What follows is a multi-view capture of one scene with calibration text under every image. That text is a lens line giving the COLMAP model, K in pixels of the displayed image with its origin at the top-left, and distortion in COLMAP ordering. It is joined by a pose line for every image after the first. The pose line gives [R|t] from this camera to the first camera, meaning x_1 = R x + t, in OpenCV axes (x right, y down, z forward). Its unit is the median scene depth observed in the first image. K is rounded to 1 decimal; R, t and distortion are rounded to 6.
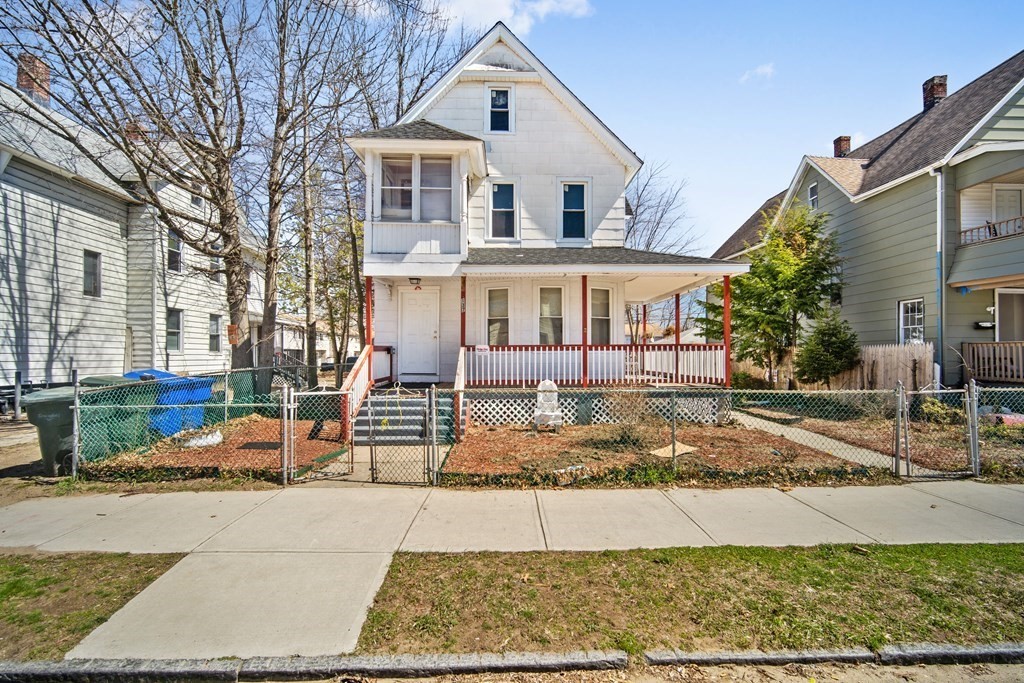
lens RADIAL K [[452.6, 0, 523.9], [0, 452.6, 349.1], [0, 0, 1]] dist [-0.001933, -0.000025]
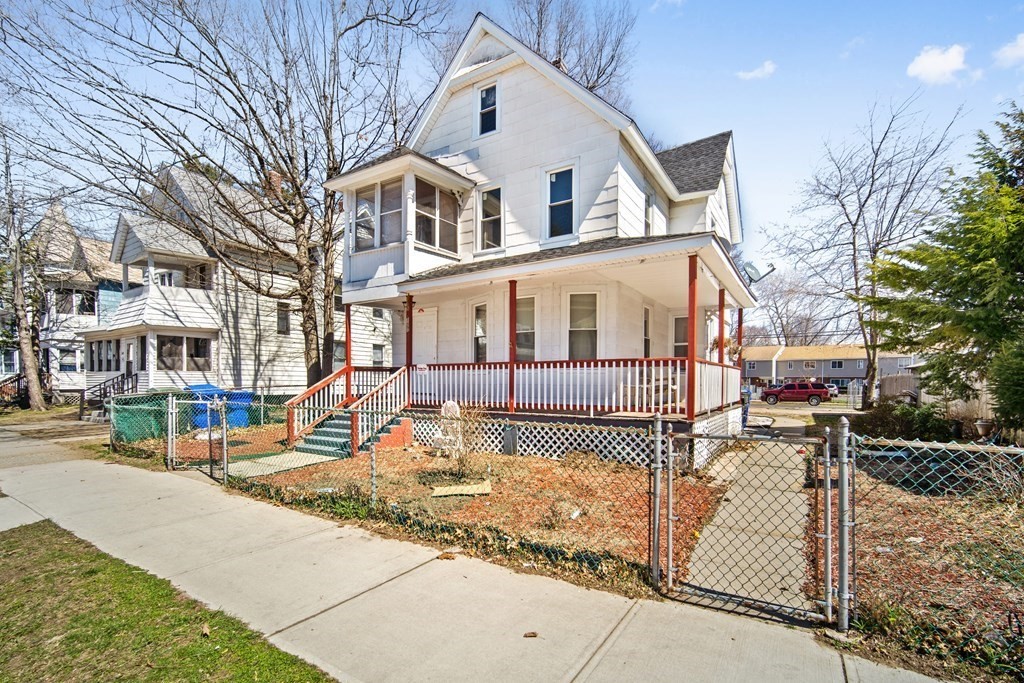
lens RADIAL K [[468.8, 0, 508.8], [0, 468.8, 388.3], [0, 0, 1]] dist [0.001880, 0.000315]
pose [[0.820940, 0.014382, -0.570833, 0.534734], [0.001428, 0.999628, 0.027239, 0.013264], [0.571013, -0.023177, 0.820614, 0.225884]]
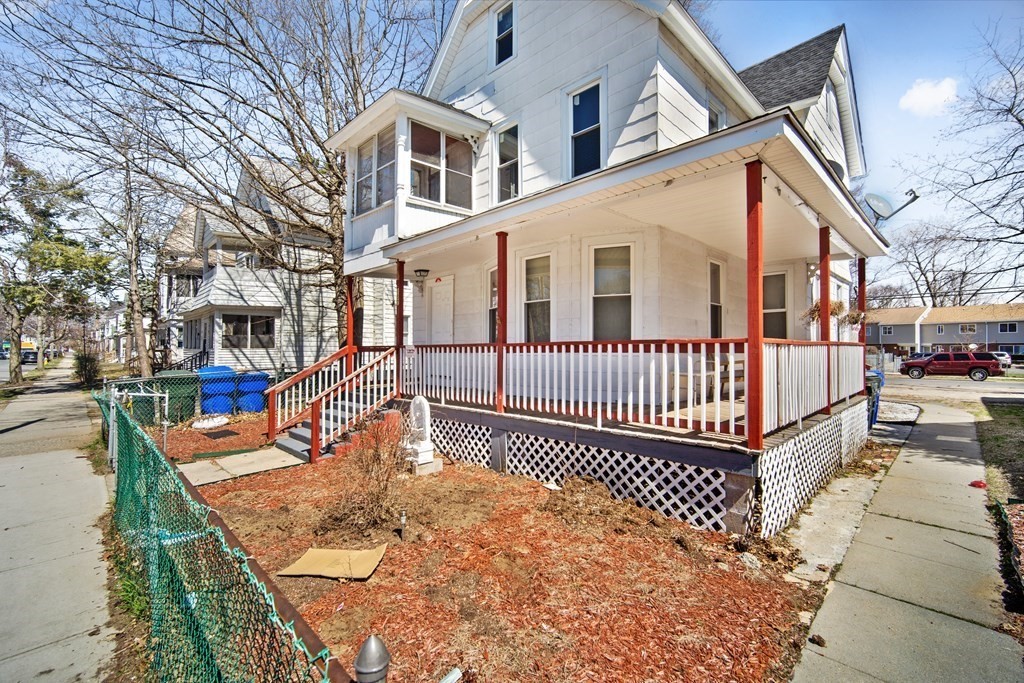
lens RADIAL K [[448.2, 0, 513.5], [0, 448.2, 343.8], [0, 0, 1]] dist [-0.002352, 0.001546]
pose [[0.676806, -0.007552, -0.736122, 0.505909], [0.011180, 0.999938, 0.000021, -0.007499], [0.736076, -0.008244, 0.676848, 0.500369]]
